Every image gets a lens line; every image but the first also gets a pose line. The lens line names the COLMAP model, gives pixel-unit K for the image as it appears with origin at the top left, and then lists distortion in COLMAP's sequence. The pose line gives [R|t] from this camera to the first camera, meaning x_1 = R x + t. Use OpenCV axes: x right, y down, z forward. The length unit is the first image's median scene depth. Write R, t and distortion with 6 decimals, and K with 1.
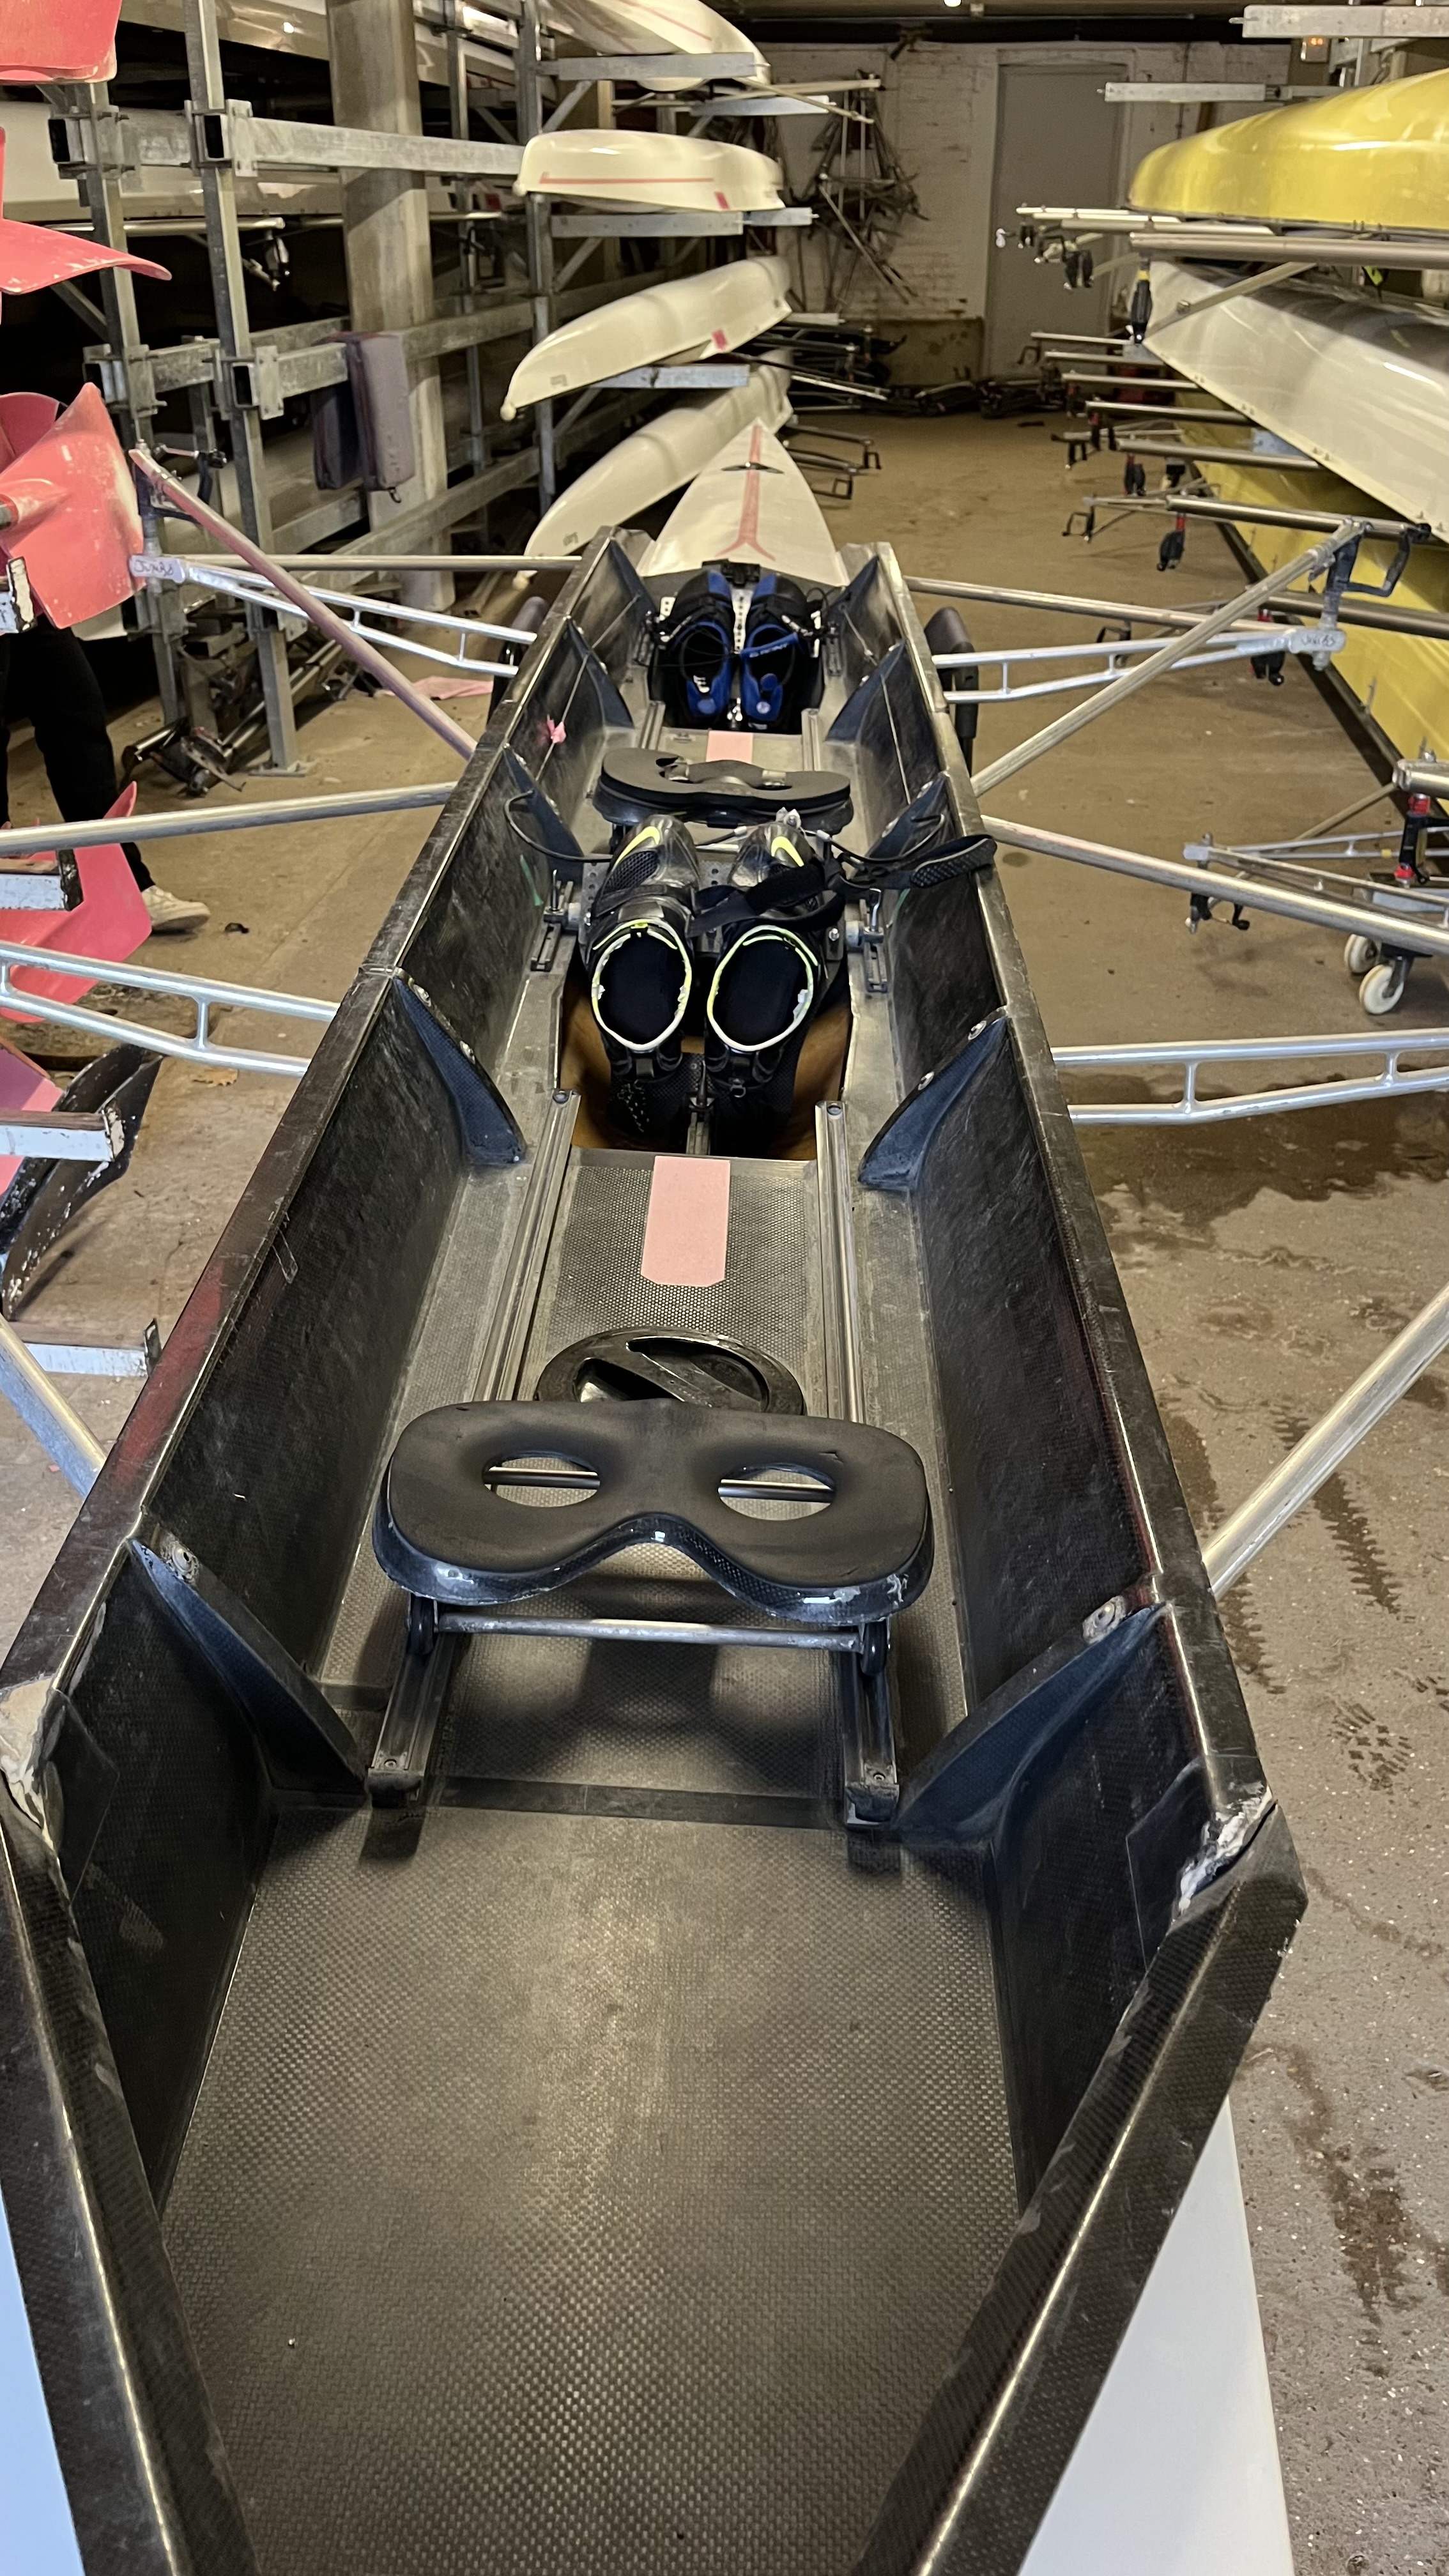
lens RADIAL K [[1976.6, 0, 721.0], [0, 1976.6, 1346.2], [0, 0, 1]] dist [0.063055, -0.083209]
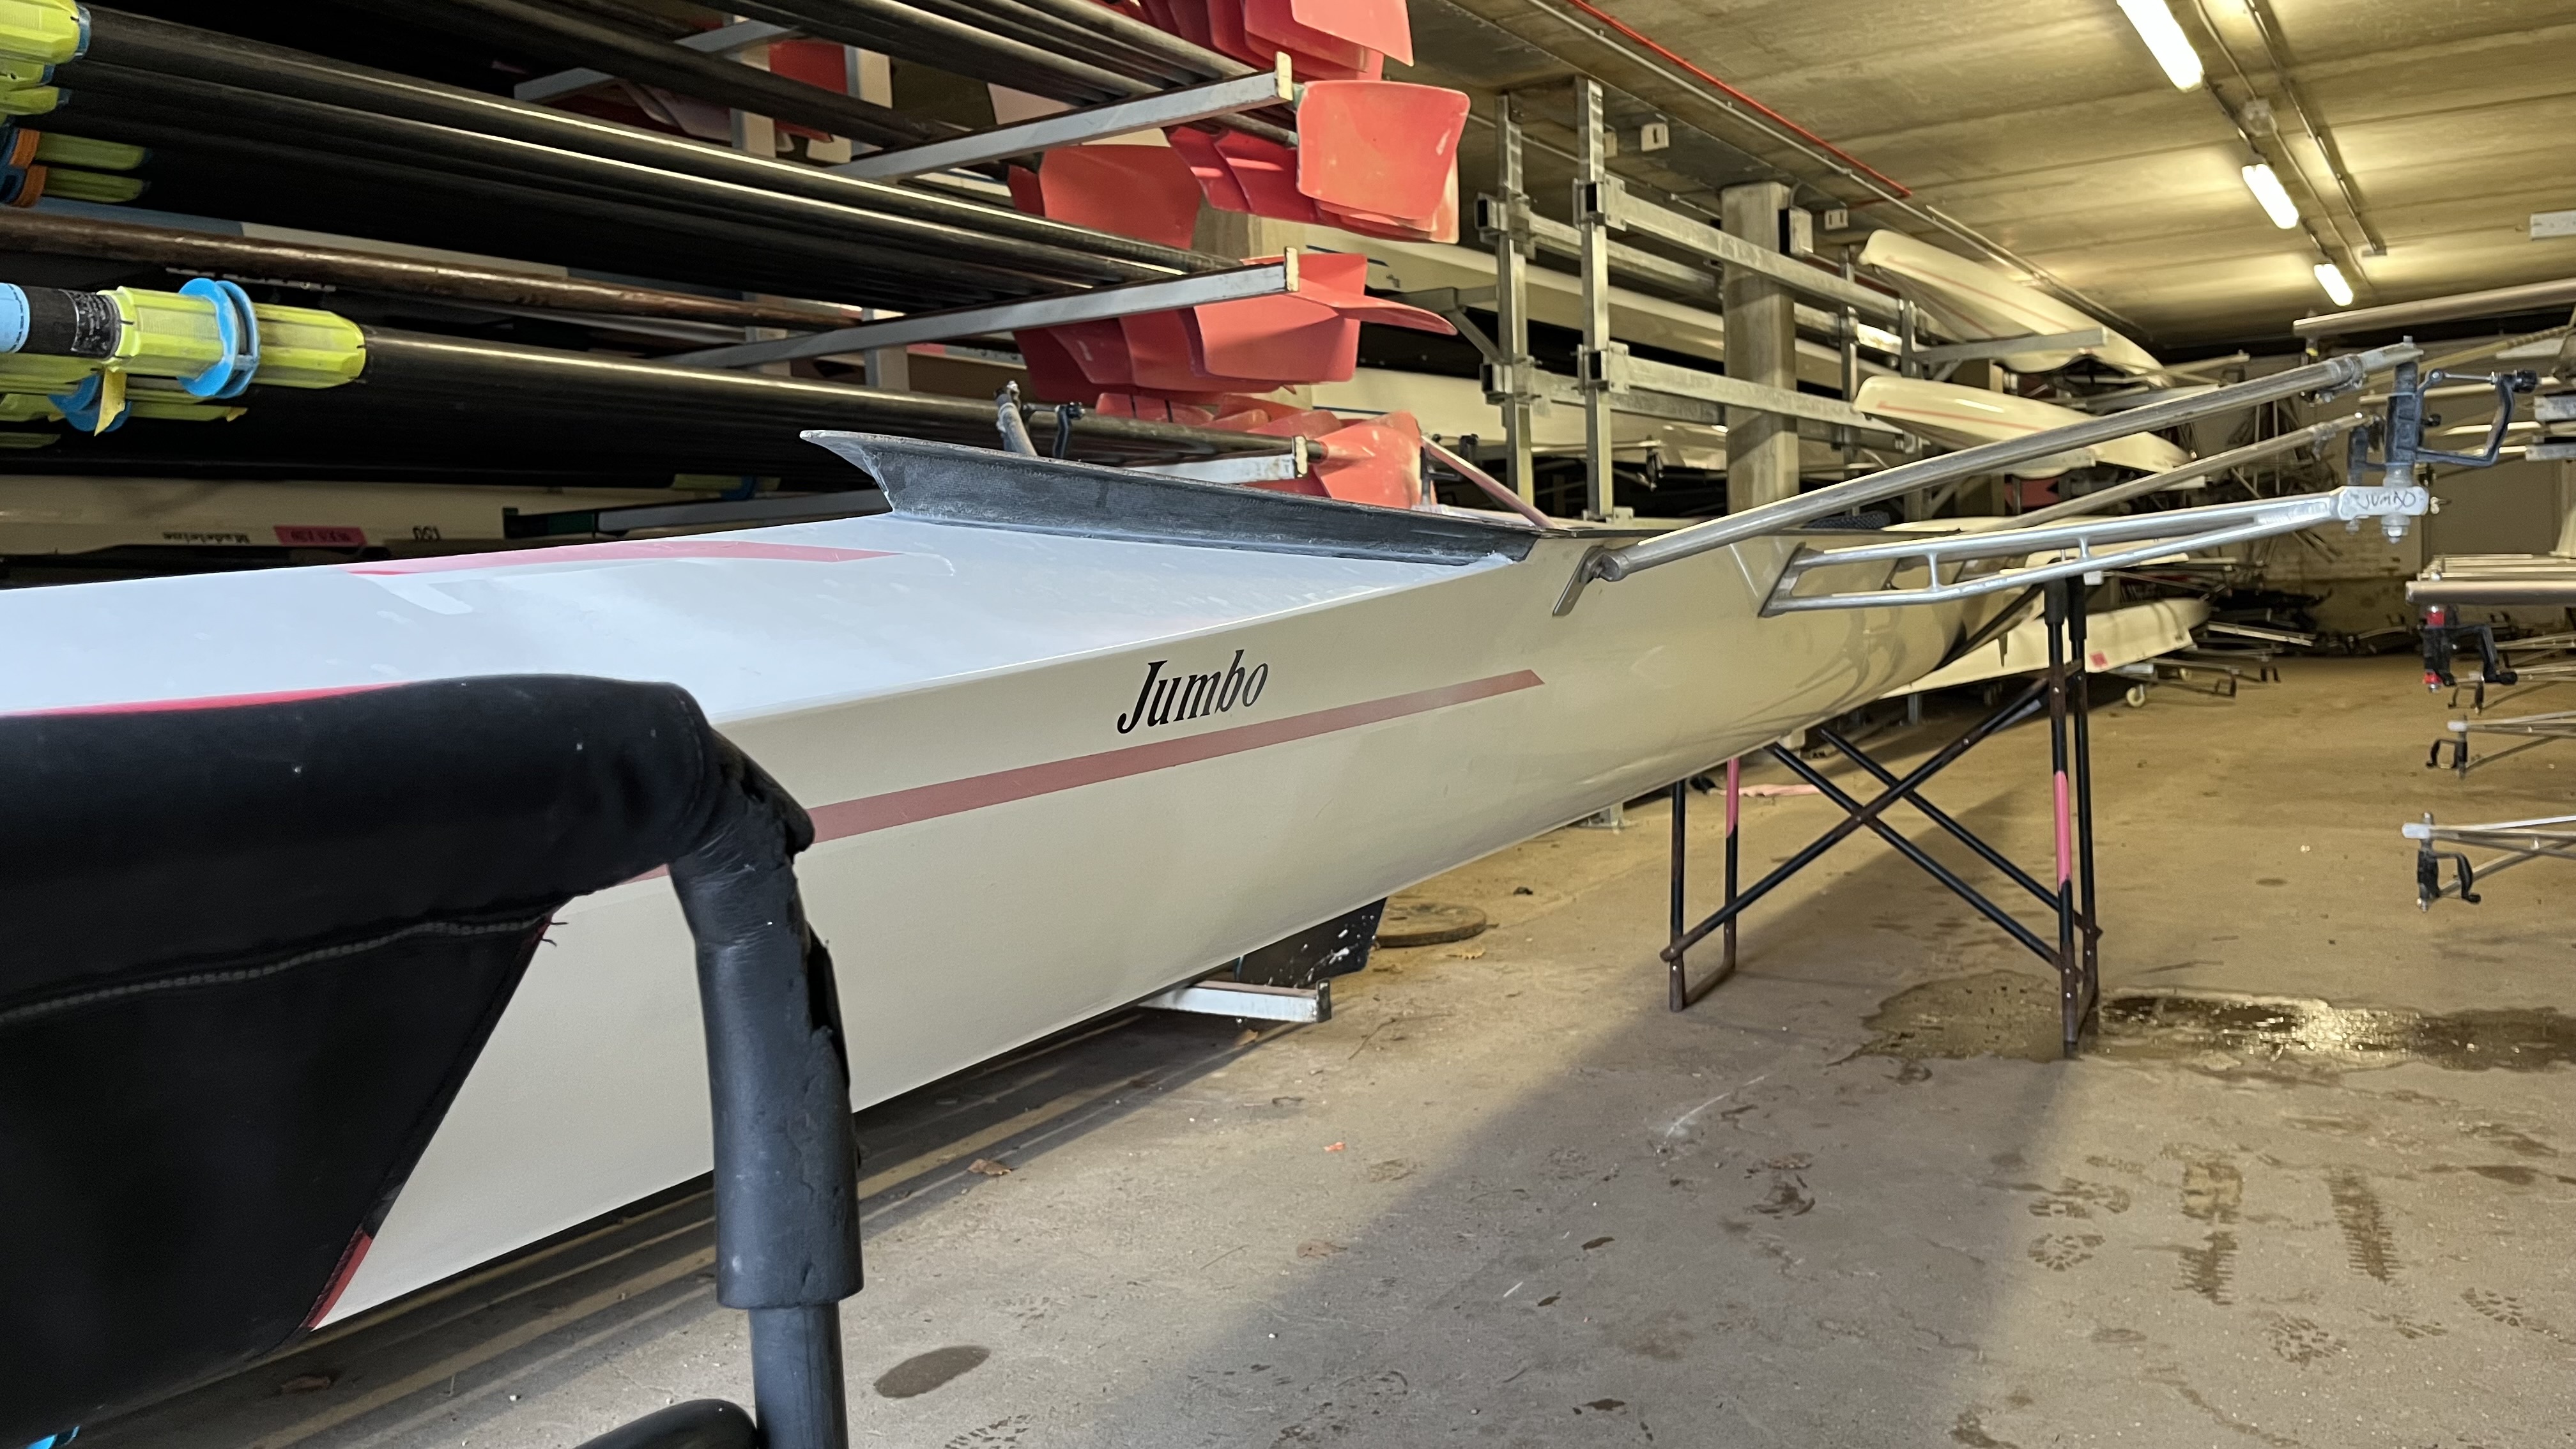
lens RADIAL K [[1976.6, 0, 1288.0], [0, 1976.6, 724.5], [0, 0, 1]] dist [0.063055, -0.083209]
pose [[0.906399, -0.004332, -0.422400, 0.087482], [-0.176915, 0.904133, -0.388902, 0.123536], [0.383590, 0.427230, 0.818739, -0.056039]]
